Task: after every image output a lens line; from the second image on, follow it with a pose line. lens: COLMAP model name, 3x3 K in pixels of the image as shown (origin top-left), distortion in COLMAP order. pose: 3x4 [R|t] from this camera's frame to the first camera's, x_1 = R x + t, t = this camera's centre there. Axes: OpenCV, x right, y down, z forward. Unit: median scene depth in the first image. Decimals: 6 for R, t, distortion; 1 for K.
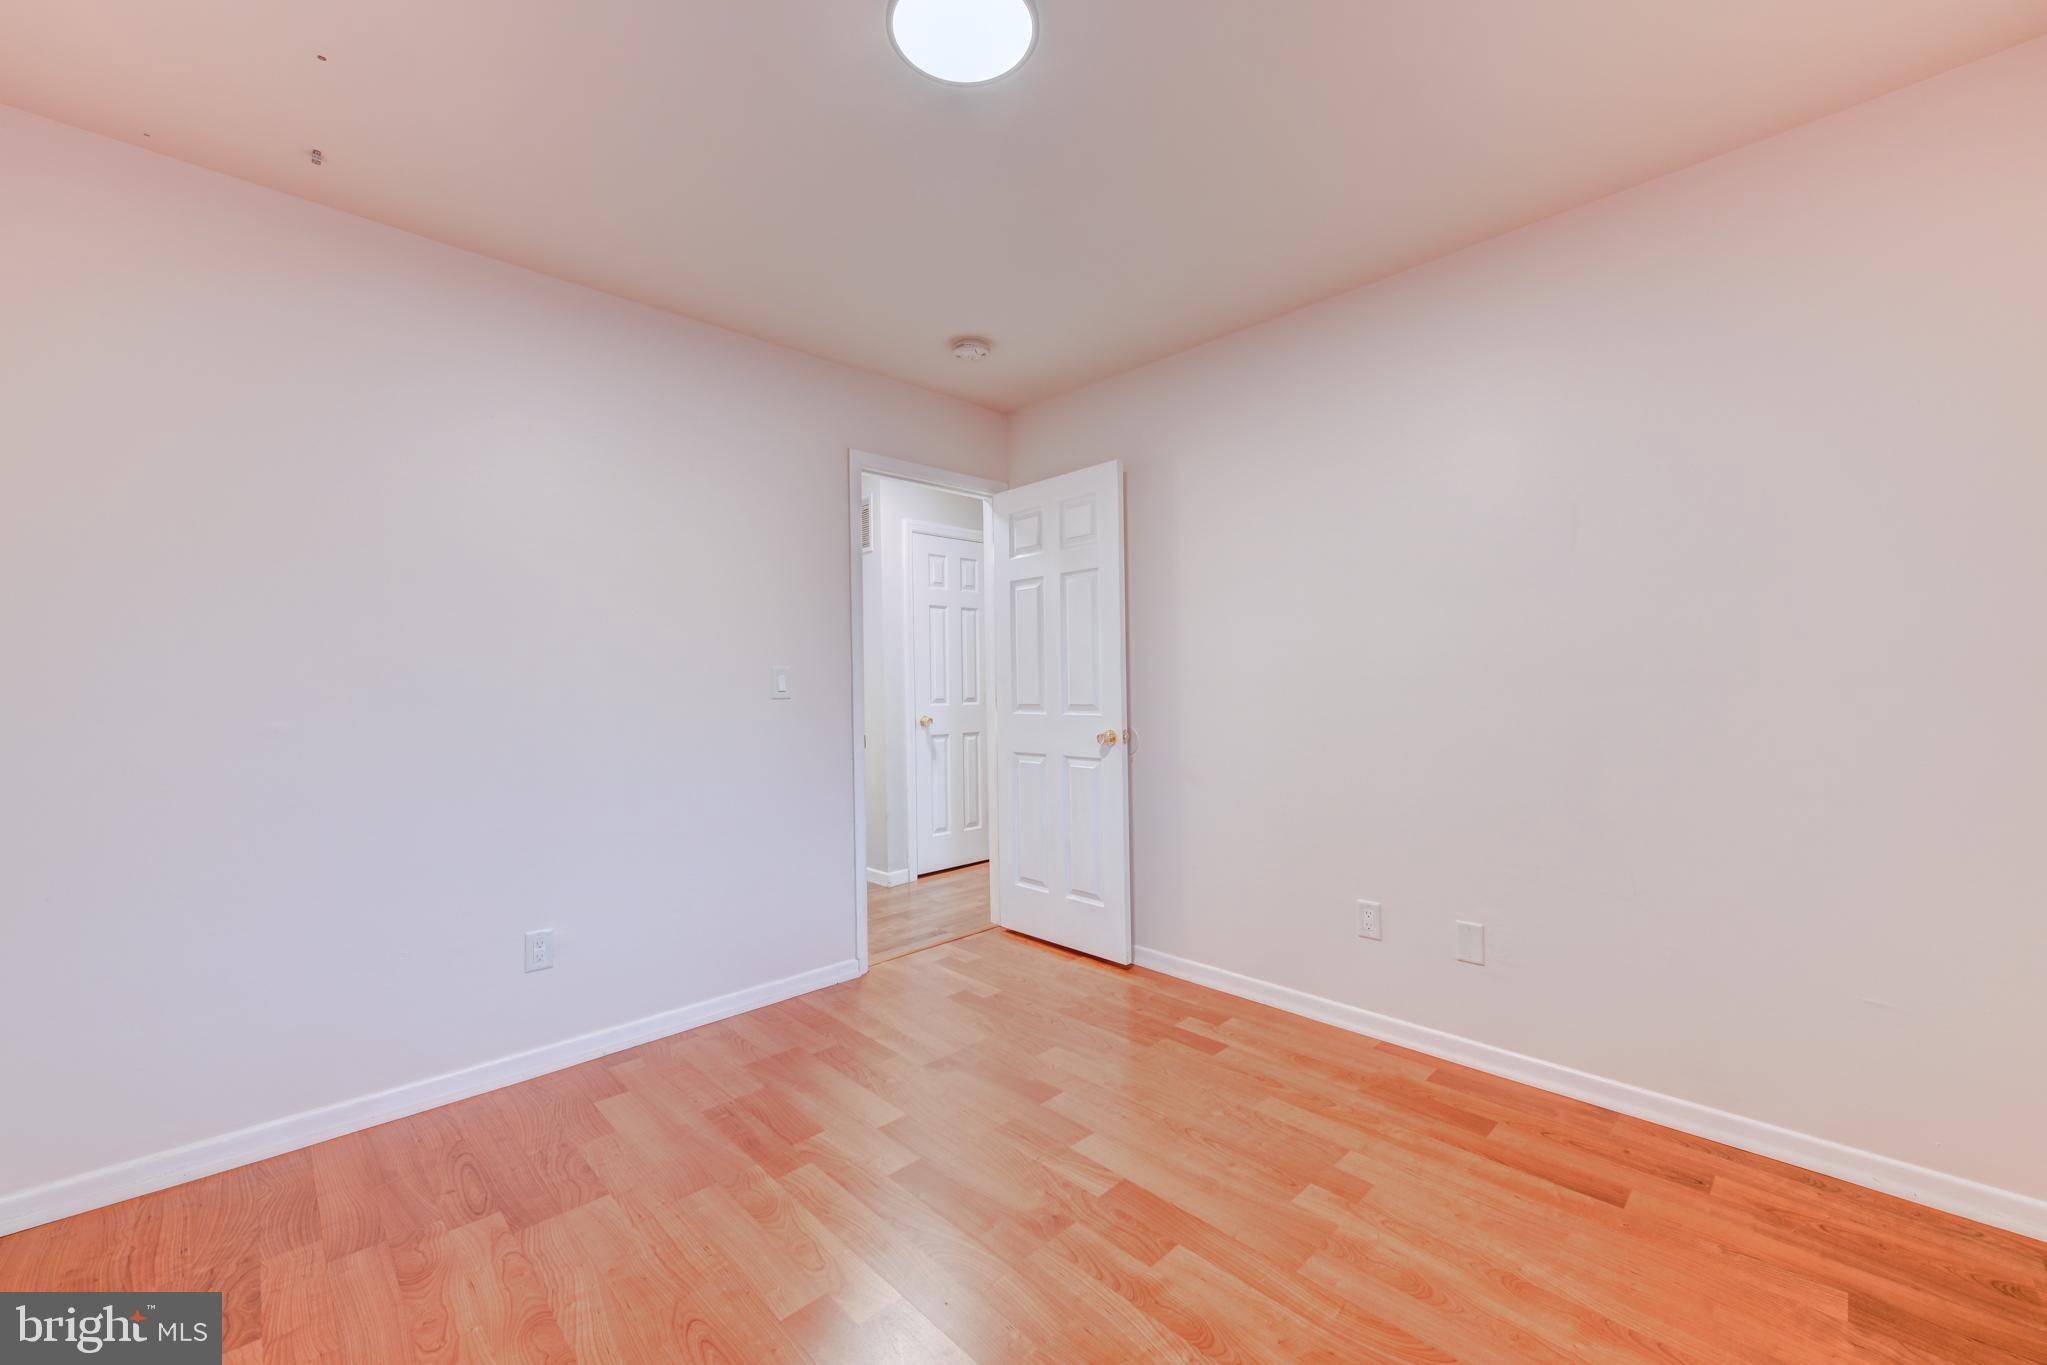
lens RADIAL K [[803.1, 0, 1023.5], [0, 803.1, 682.5], [0, 0, 1]] dist [-0.000150, -0.000071]
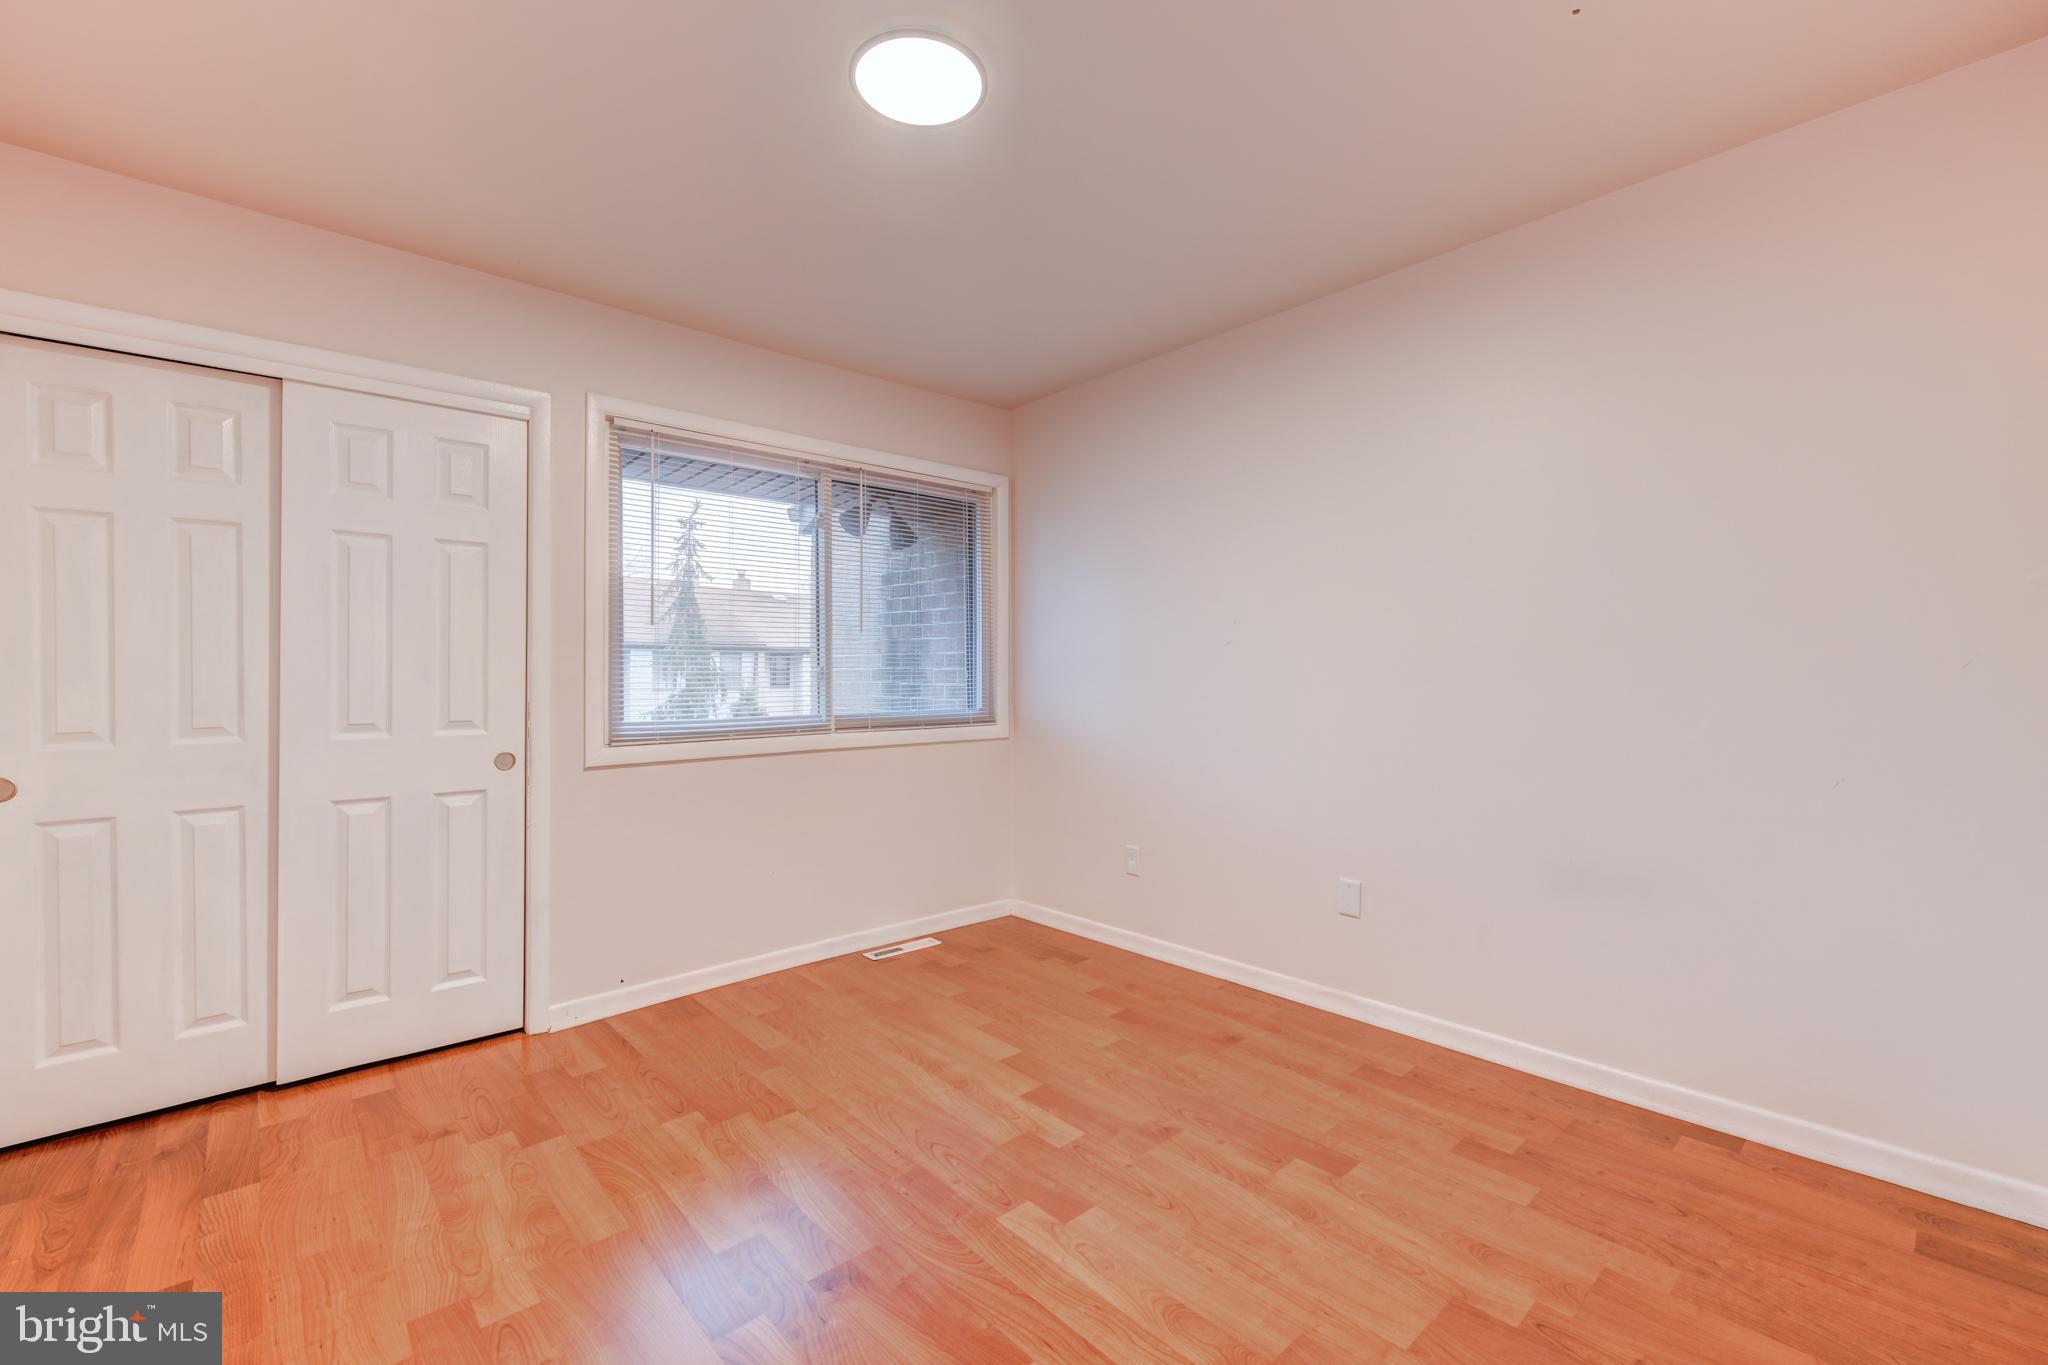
lens RADIAL K [[851.6, 0, 1028.5], [0, 851.6, 674.2], [0, 0, 1]] dist [0.001443, -0.000036]
pose [[-0.999343, 0.020340, 0.030003, -0.233893], [0.020057, 0.999752, -0.009718, 0.016483], [-0.030193, -0.009110, -0.999503, 2.065756]]
